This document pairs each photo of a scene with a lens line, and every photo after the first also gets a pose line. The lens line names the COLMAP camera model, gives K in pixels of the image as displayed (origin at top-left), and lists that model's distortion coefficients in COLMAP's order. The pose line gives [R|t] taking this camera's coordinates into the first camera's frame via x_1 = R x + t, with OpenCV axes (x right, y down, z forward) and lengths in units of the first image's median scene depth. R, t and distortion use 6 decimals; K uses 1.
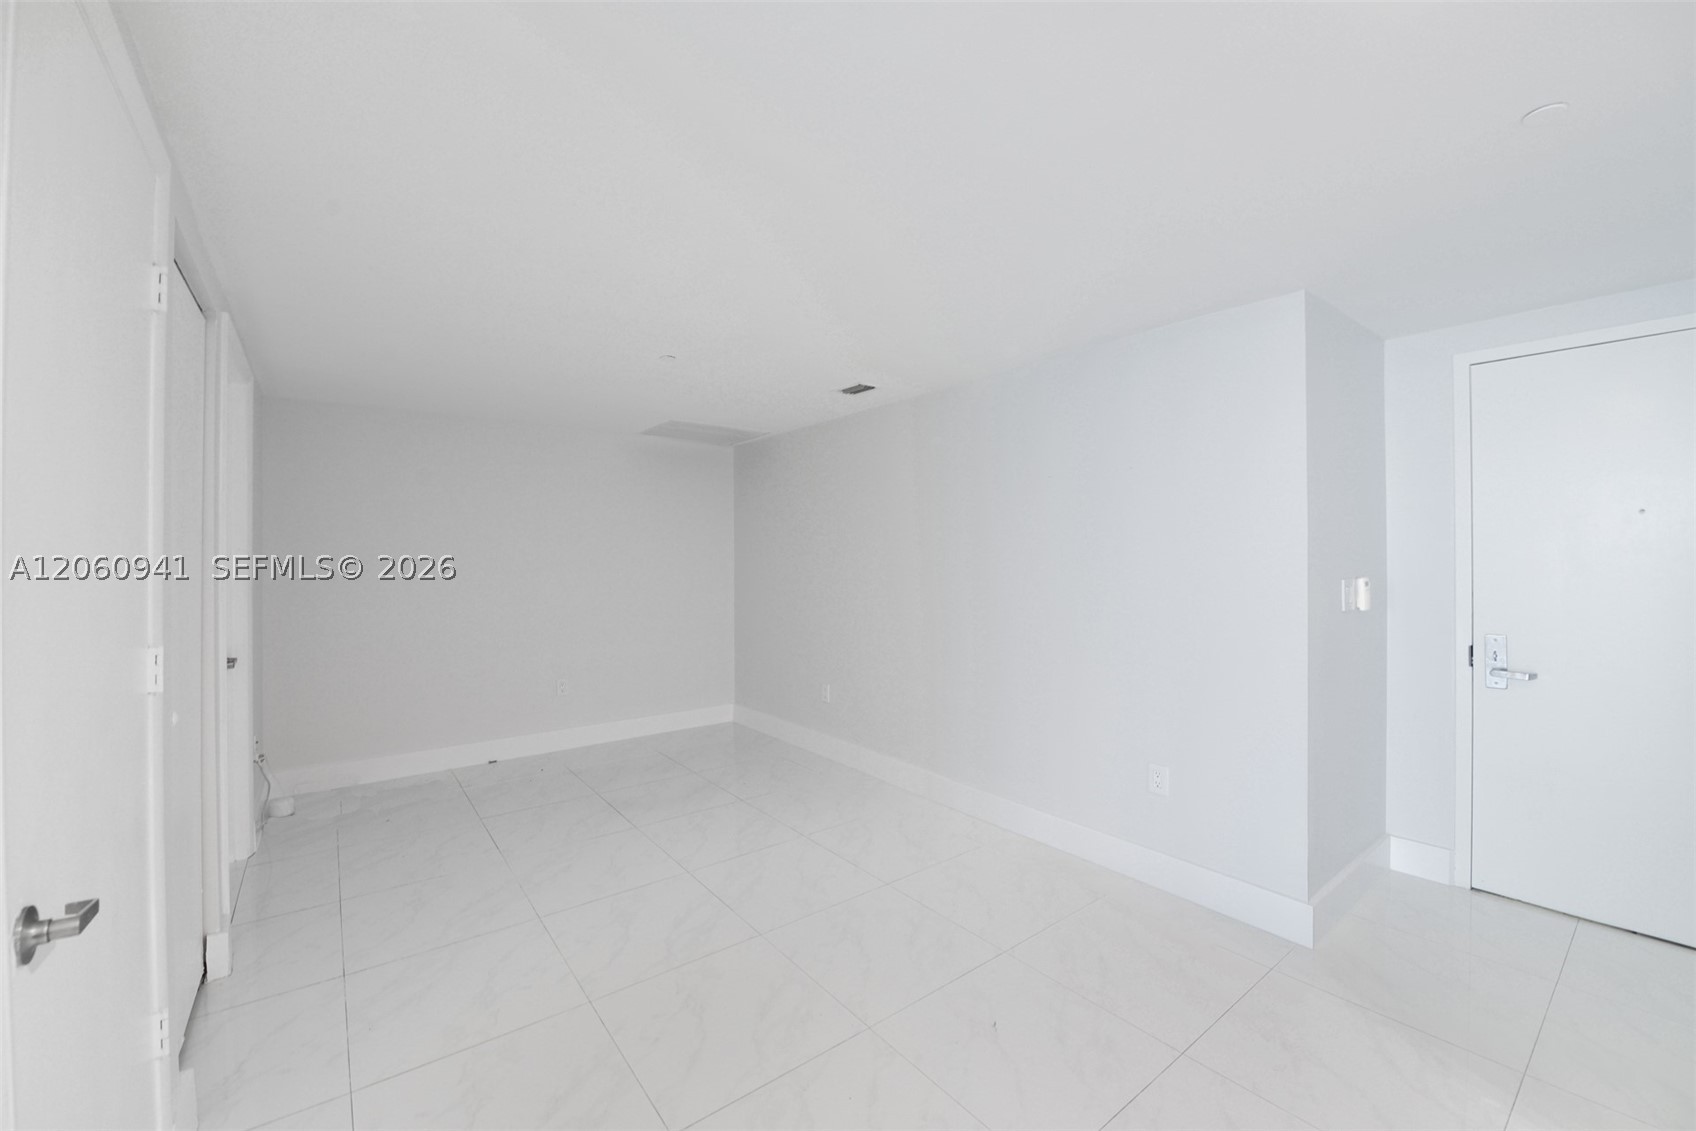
lens RADIAL K [[675.6, 0, 850.8], [0, 675.6, 565.1], [0, 0, 1]] dist [-0.008776, -0.000108]
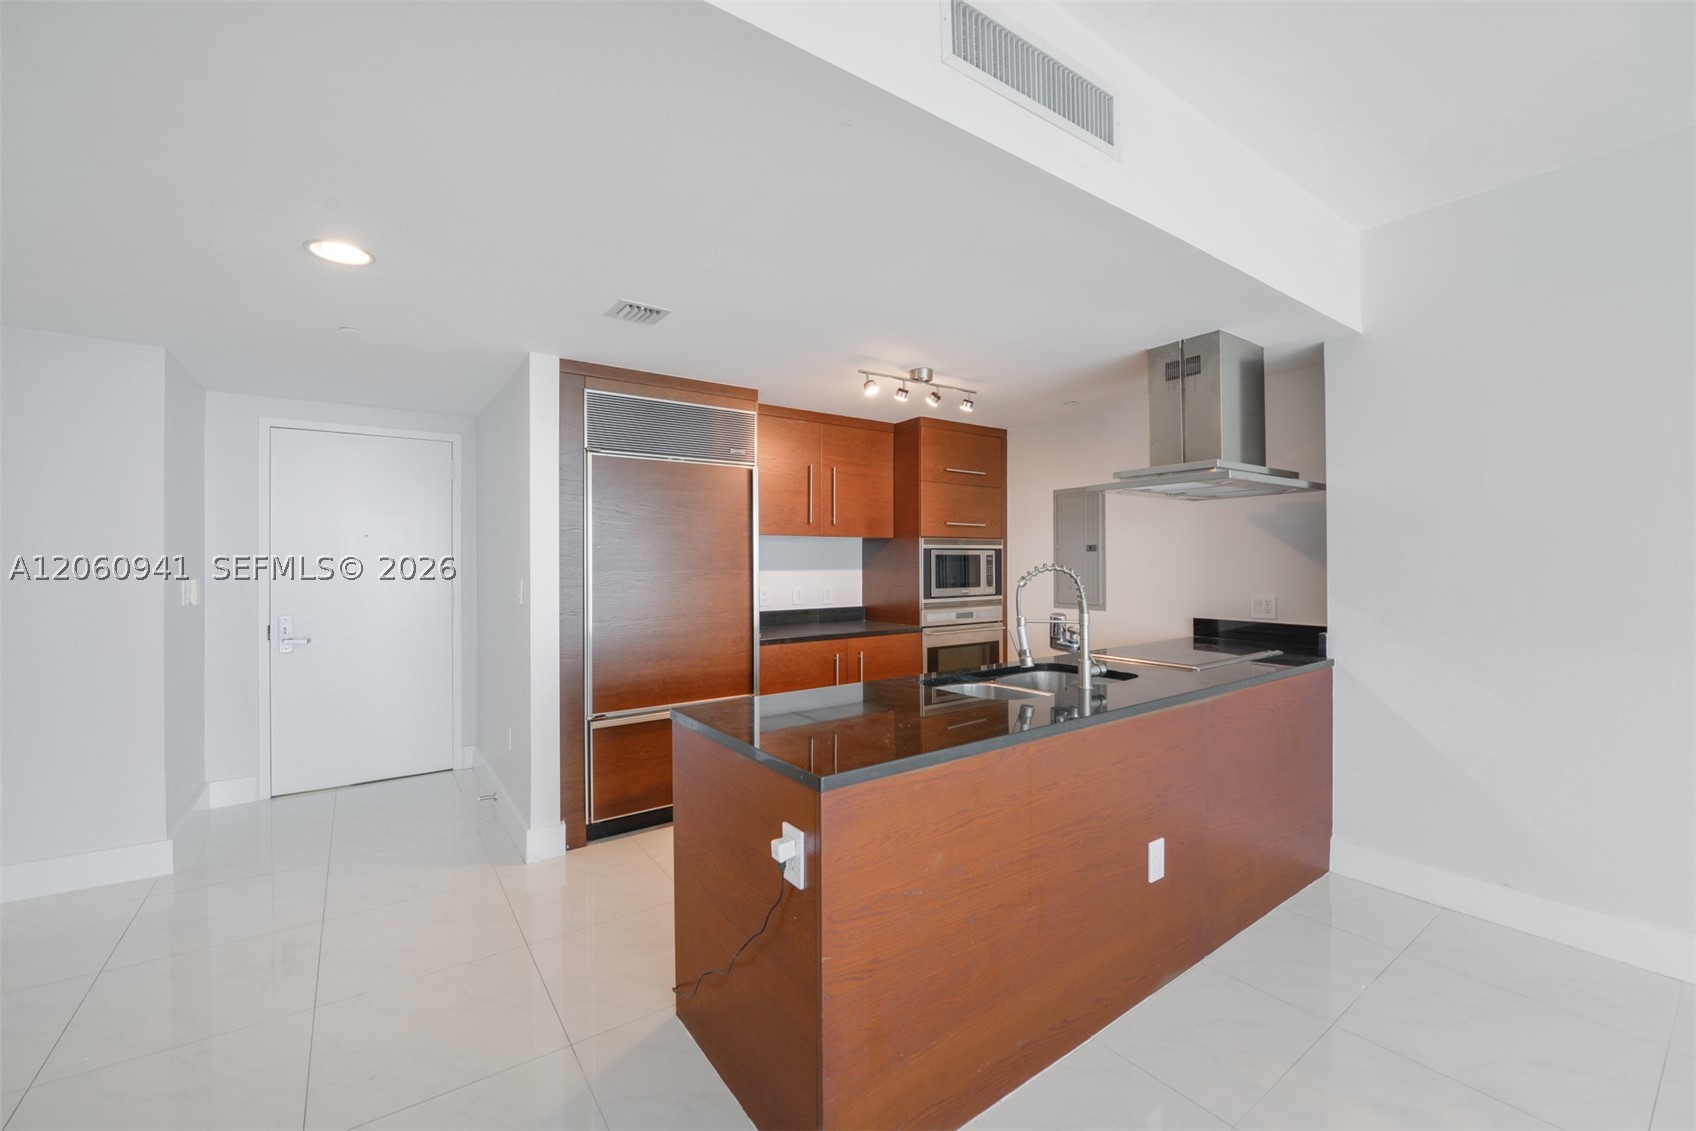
lens RADIAL K [[675.6, 0, 842.8], [0, 675.6, 556.0], [0, 0, 1]] dist [-0.008776, -0.000108]
pose [[0.035544, 0.016301, 0.999235, -0.447164], [0.011280, 0.999797, -0.016711, 0.012985], [-0.999304, 0.011866, 0.035353, -0.256909]]
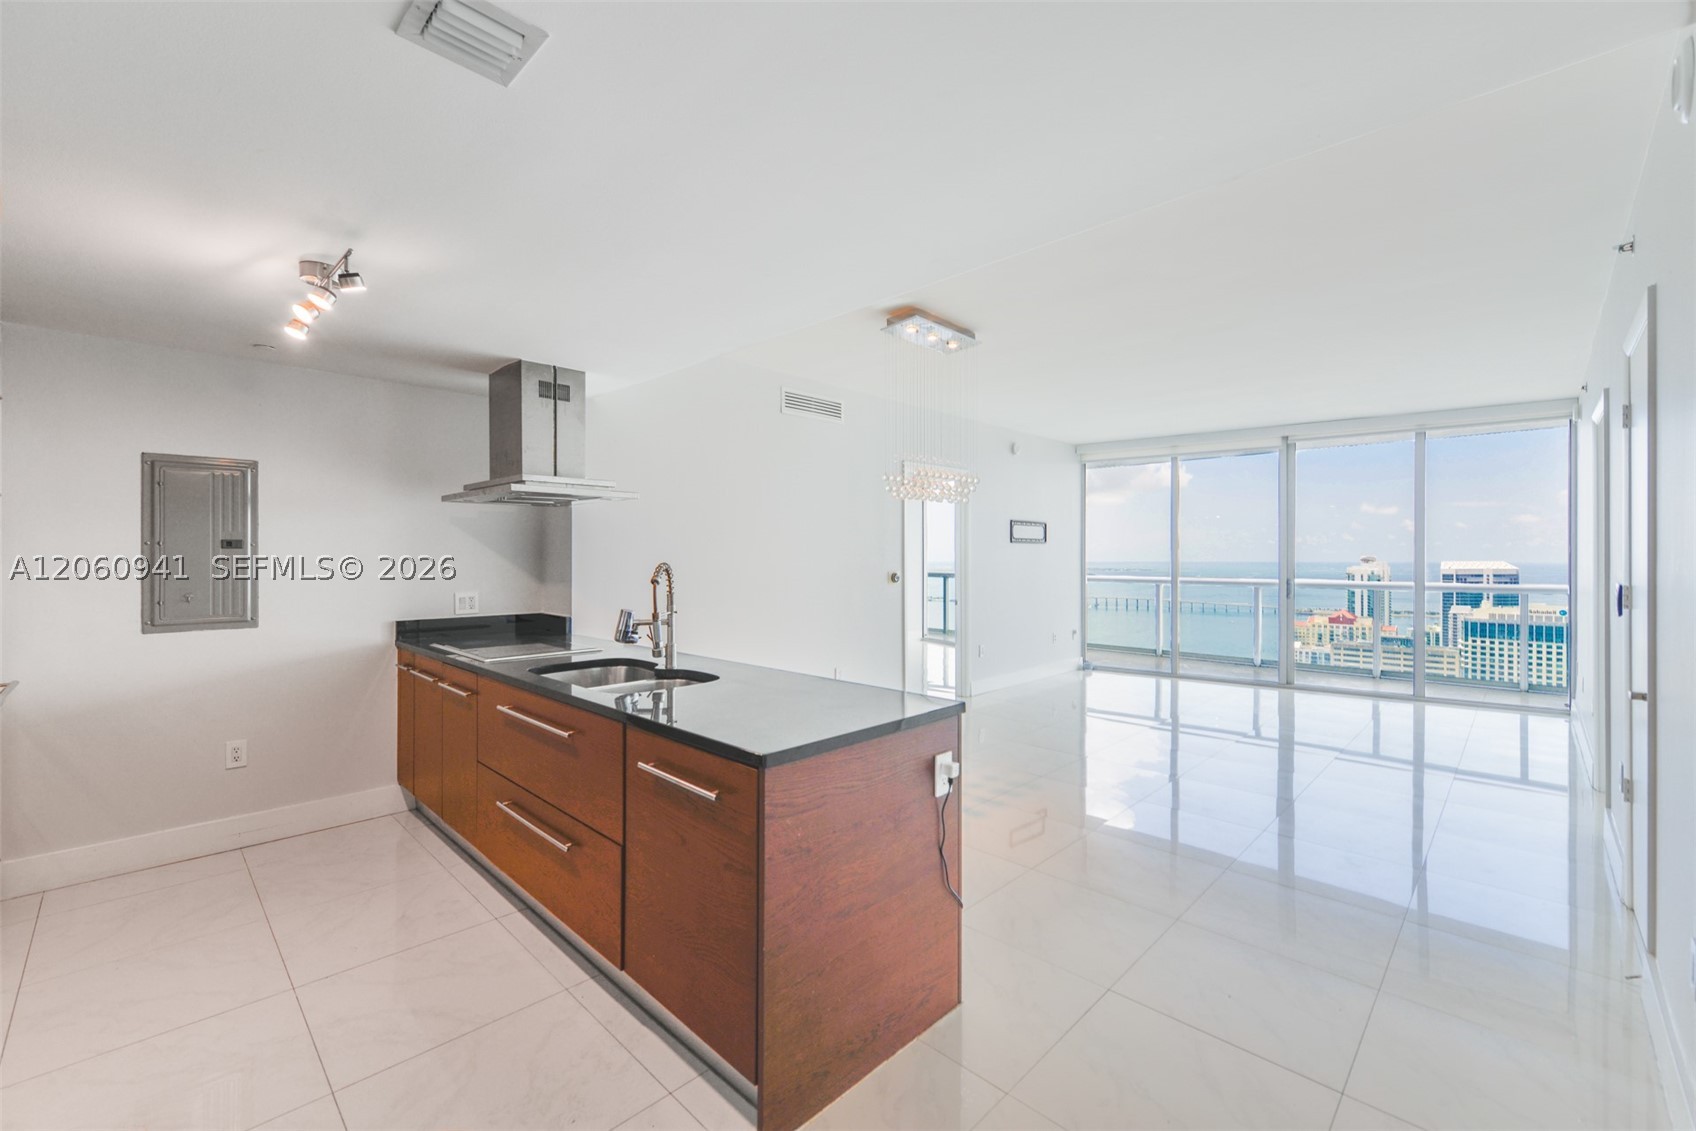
lens RADIAL K [[704.3, 0, 834.6], [0, 704.3, 560.4], [0, 0, 1]] dist [0.011334, -0.000422]
pose [[-0.990155, 0.011077, -0.139536, 0.307639], [0.009258, 0.999864, 0.013679, -0.004432], [0.139668, 0.012252, -0.990123, 0.568756]]
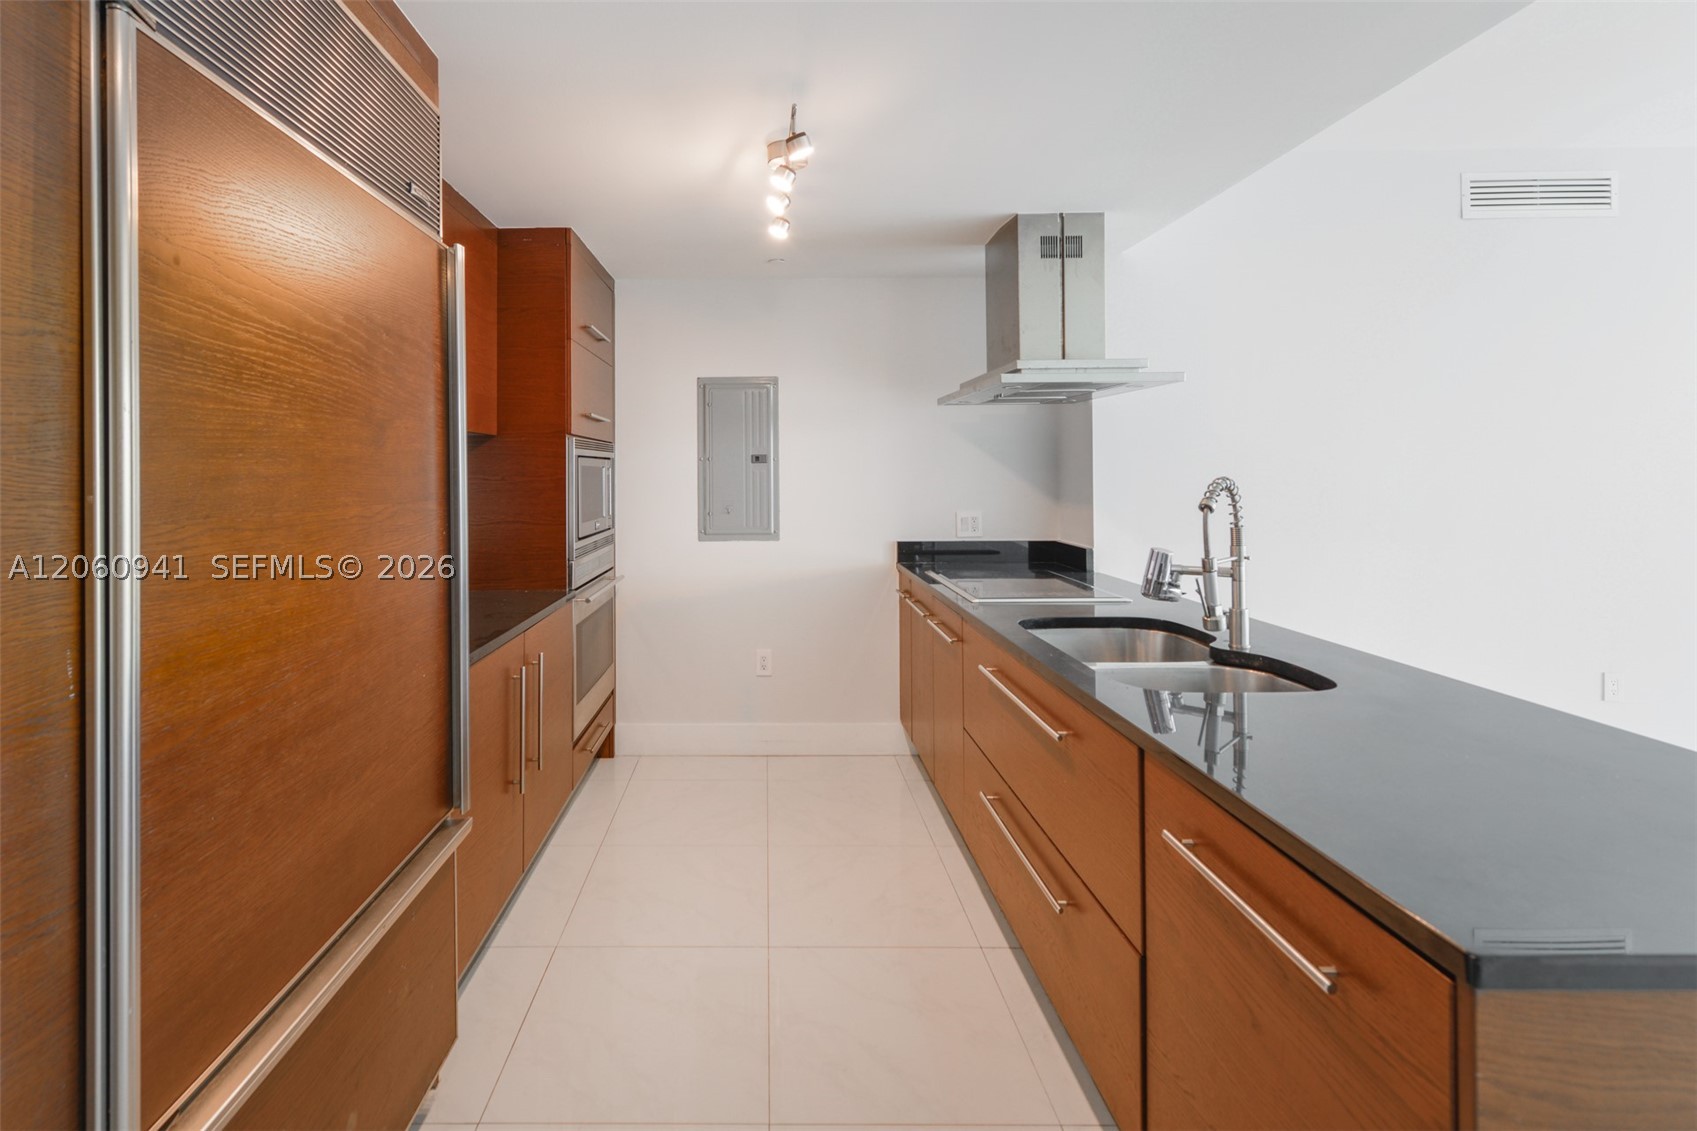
lens RADIAL K [[784.1, 0, 762.1], [0, 784.1, 465.3], [0, 0, 1]] dist [0.004868, -0.000822]
pose [[-0.794253, 0.021191, 0.607218, 0.311552], [0.019804, 0.999763, -0.008987, -0.001296], [-0.607265, 0.004888, -0.794484, 0.320614]]
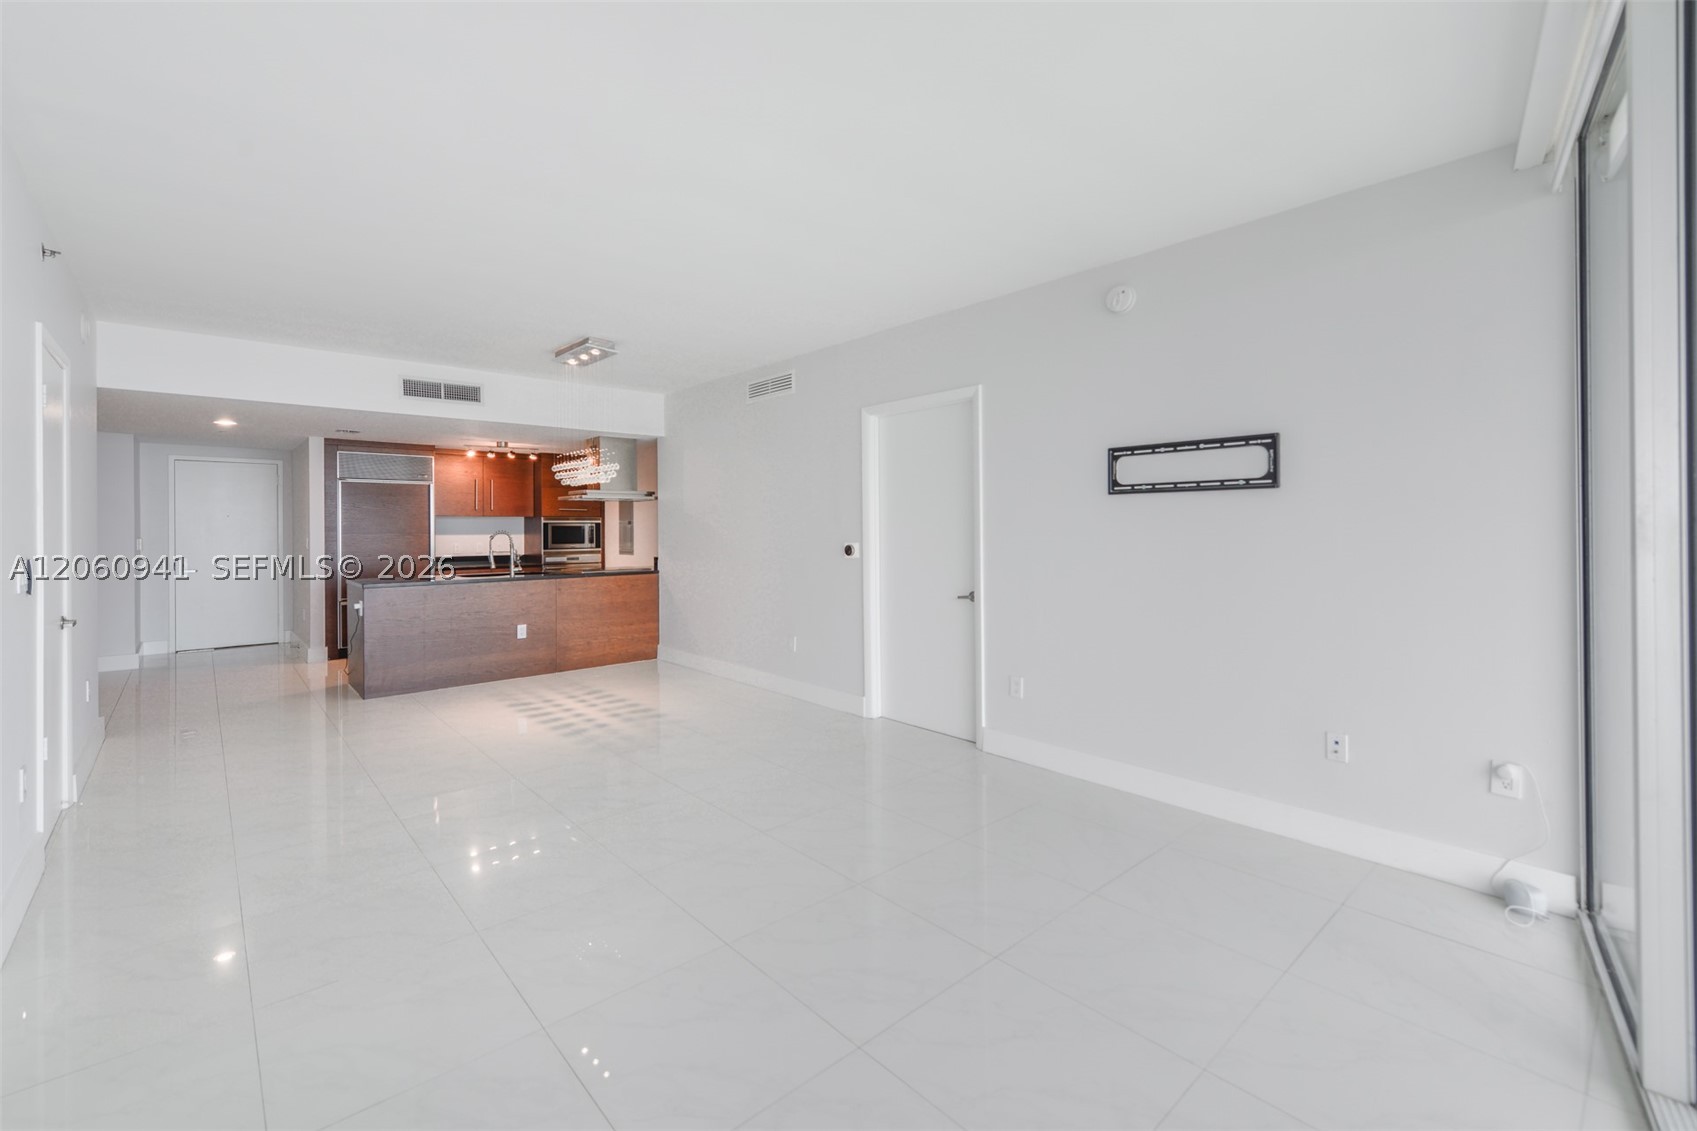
lens RADIAL K [[676.0, 0, 792.9], [0, 676.0, 527.7], [0, 0, 1]] dist [-0.008776, -0.000108]
pose [[-0.065907, 0.011189, 0.997763, -1.963676], [0.012879, 0.999863, -0.010362, 0.038381], [-0.997743, 0.012167, -0.066042, -1.327234]]
